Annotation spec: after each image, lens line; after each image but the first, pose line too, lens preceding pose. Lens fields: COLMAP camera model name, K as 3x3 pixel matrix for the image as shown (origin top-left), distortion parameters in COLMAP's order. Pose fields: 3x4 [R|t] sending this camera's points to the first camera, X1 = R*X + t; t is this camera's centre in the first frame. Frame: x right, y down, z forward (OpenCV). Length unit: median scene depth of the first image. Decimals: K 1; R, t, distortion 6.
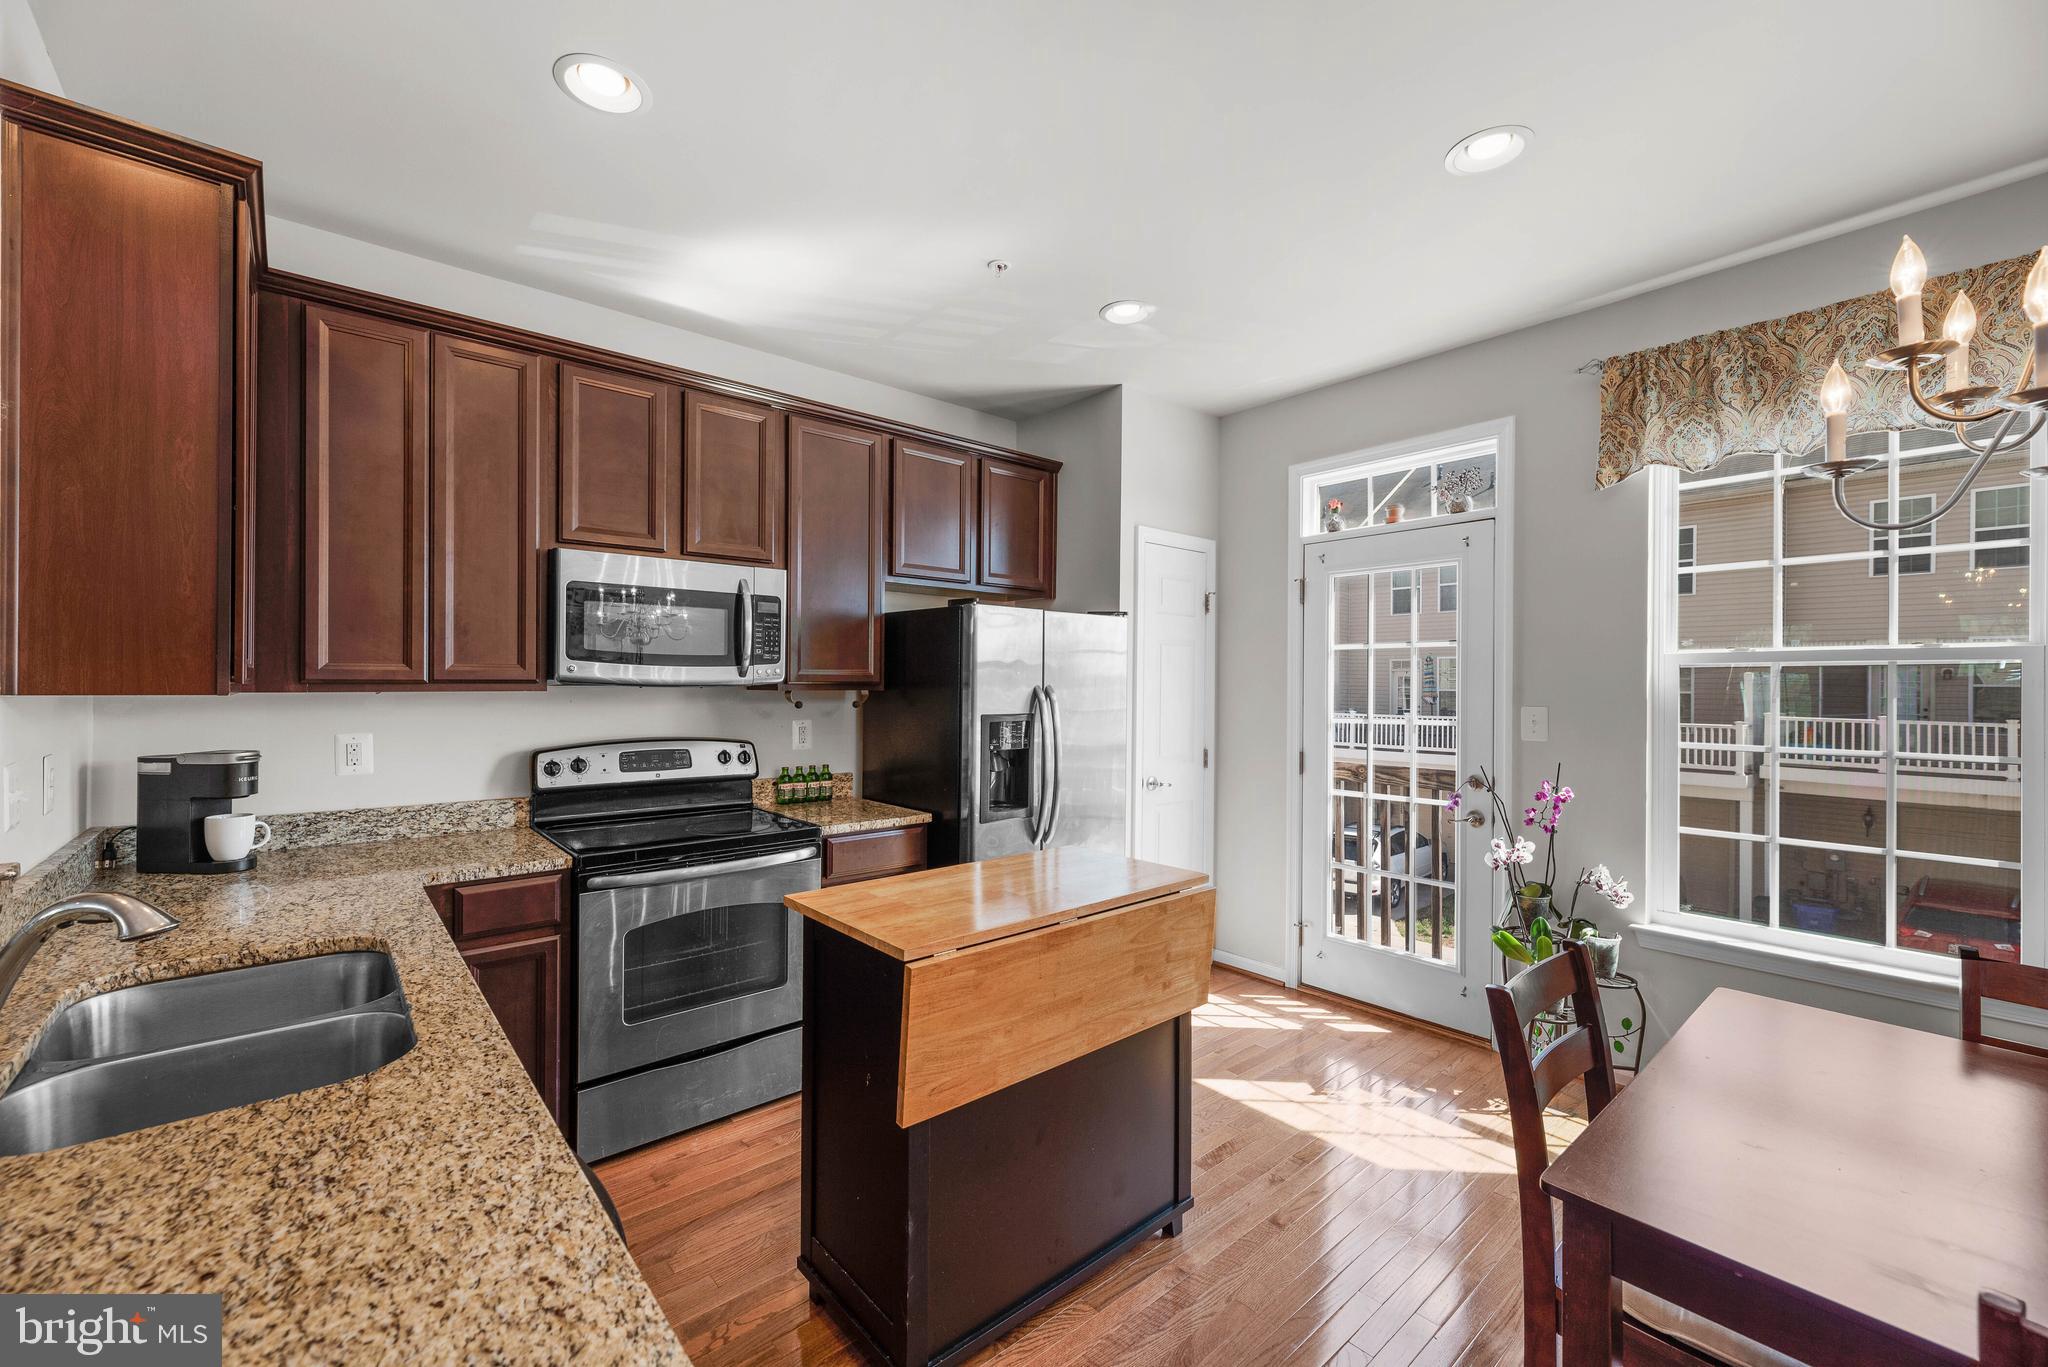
lens RADIAL K [[823.1, 0, 1026.4], [0, 823.1, 683.2], [0, 0, 1]] dist [0.001506, 0.000061]
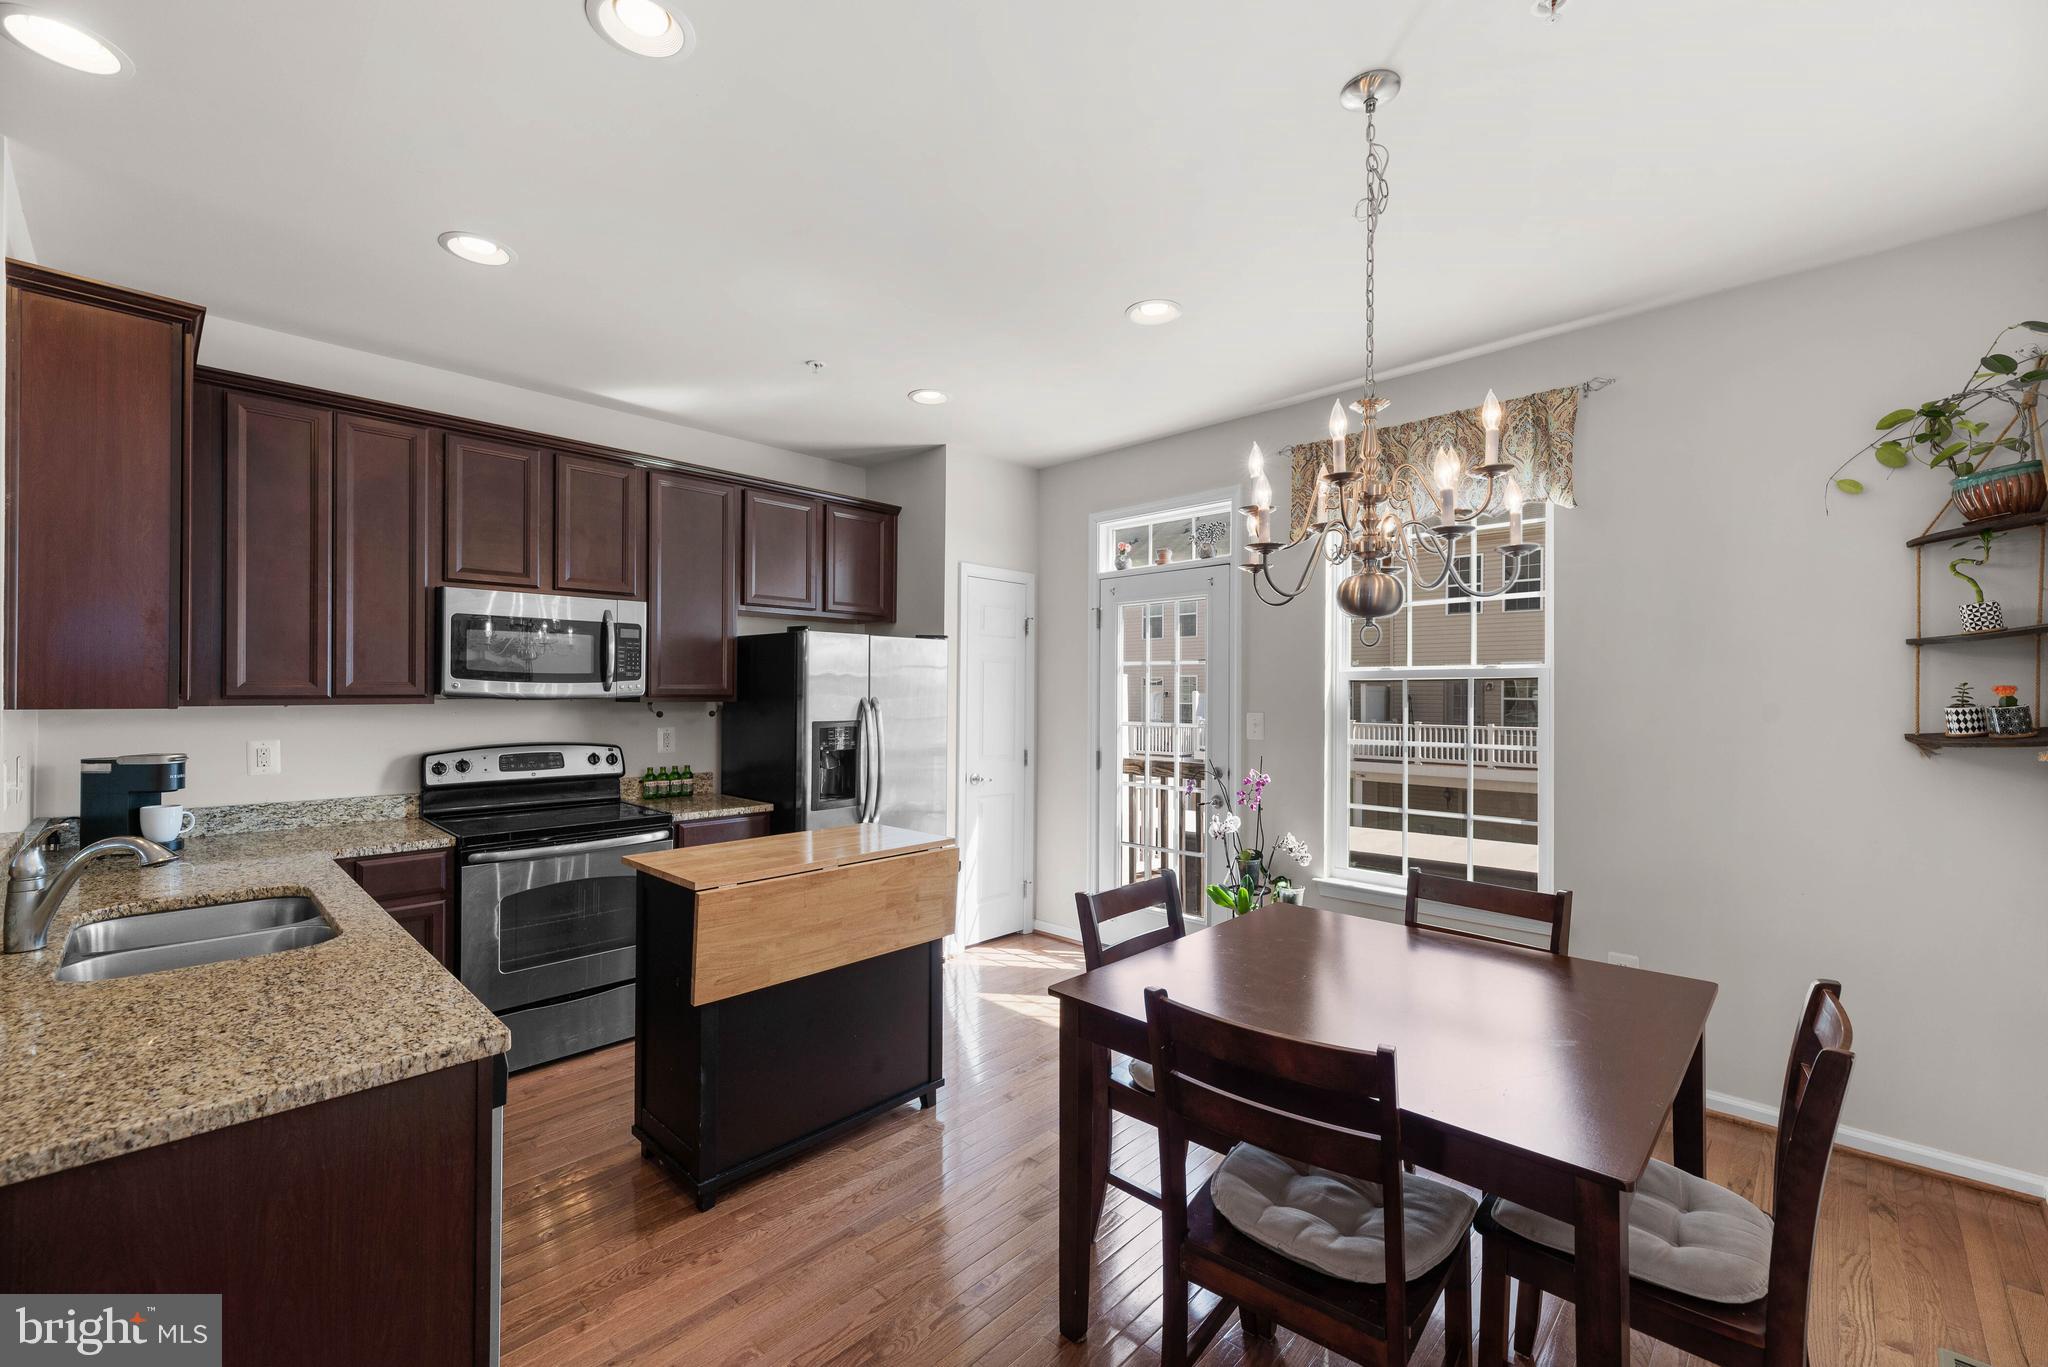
lens RADIAL K [[825.4, 0, 1025.9], [0, 825.4, 688.3], [0, 0, 1]] dist [-0.000226, 0.000222]
pose [[0.995759, -0.002886, 0.091952, 0.160225], [0.003331, 0.999983, -0.004687, -0.004365], [-0.091936, 0.004974, 0.995752, -0.267999]]
